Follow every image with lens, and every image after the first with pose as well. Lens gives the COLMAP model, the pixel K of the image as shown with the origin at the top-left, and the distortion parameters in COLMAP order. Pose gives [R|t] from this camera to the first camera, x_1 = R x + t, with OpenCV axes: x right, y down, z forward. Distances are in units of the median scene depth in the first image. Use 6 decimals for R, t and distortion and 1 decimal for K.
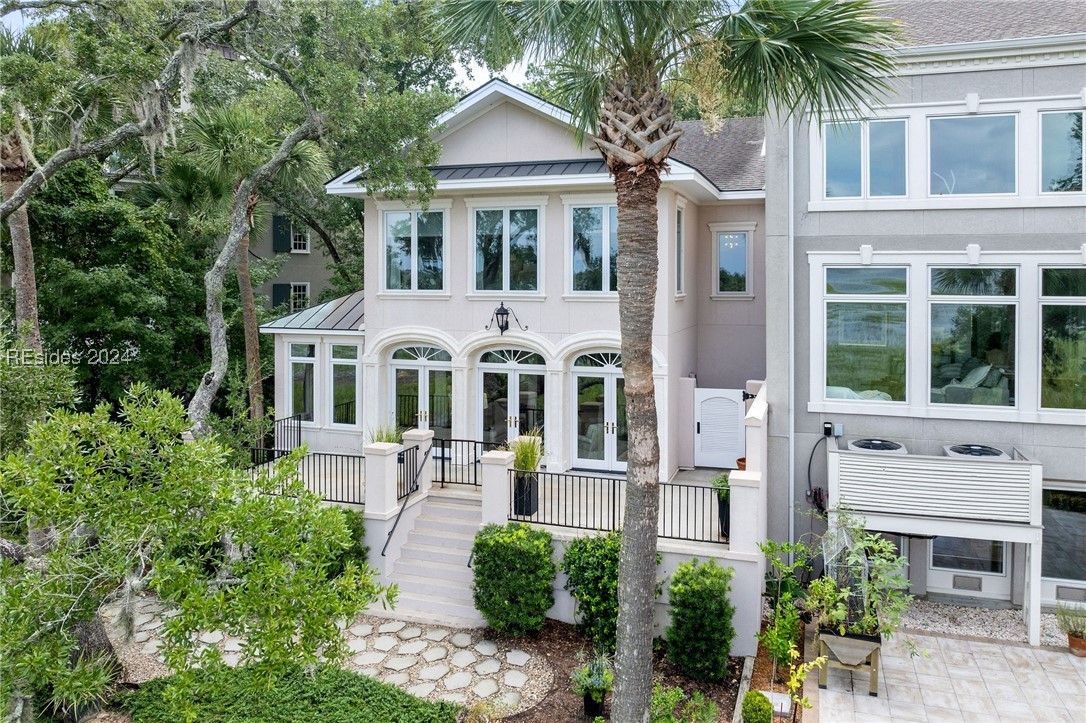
lens RADIAL K [[772.2, 0, 542.1], [0, 772.2, 361.8], [0, 0, 1]] dist [-0.034048, -0.001999]
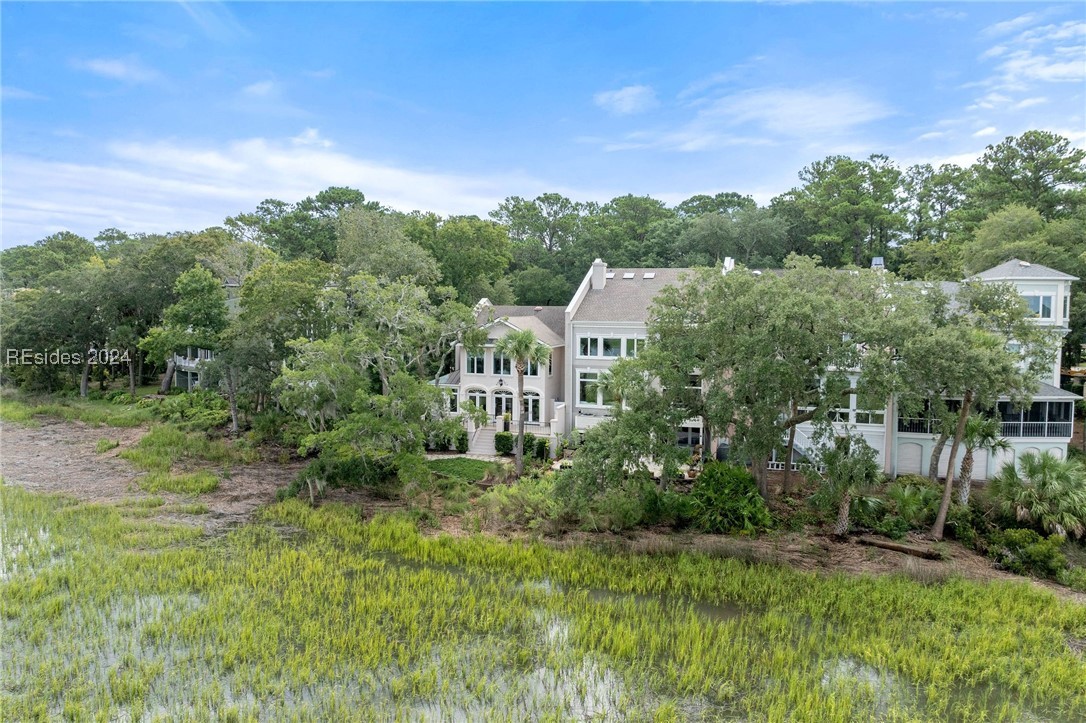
lens RADIAL K [[772.2, 0, 544.3], [0, 772.2, 361.6], [0, 0, 1]] dist [-0.034048, -0.001999]
pose [[0.999881, -0.001941, 0.015305, 0.102516], [0.001895, 0.999994, 0.002962, -0.170201], [-0.015311, -0.002933, 0.999878, -2.743346]]
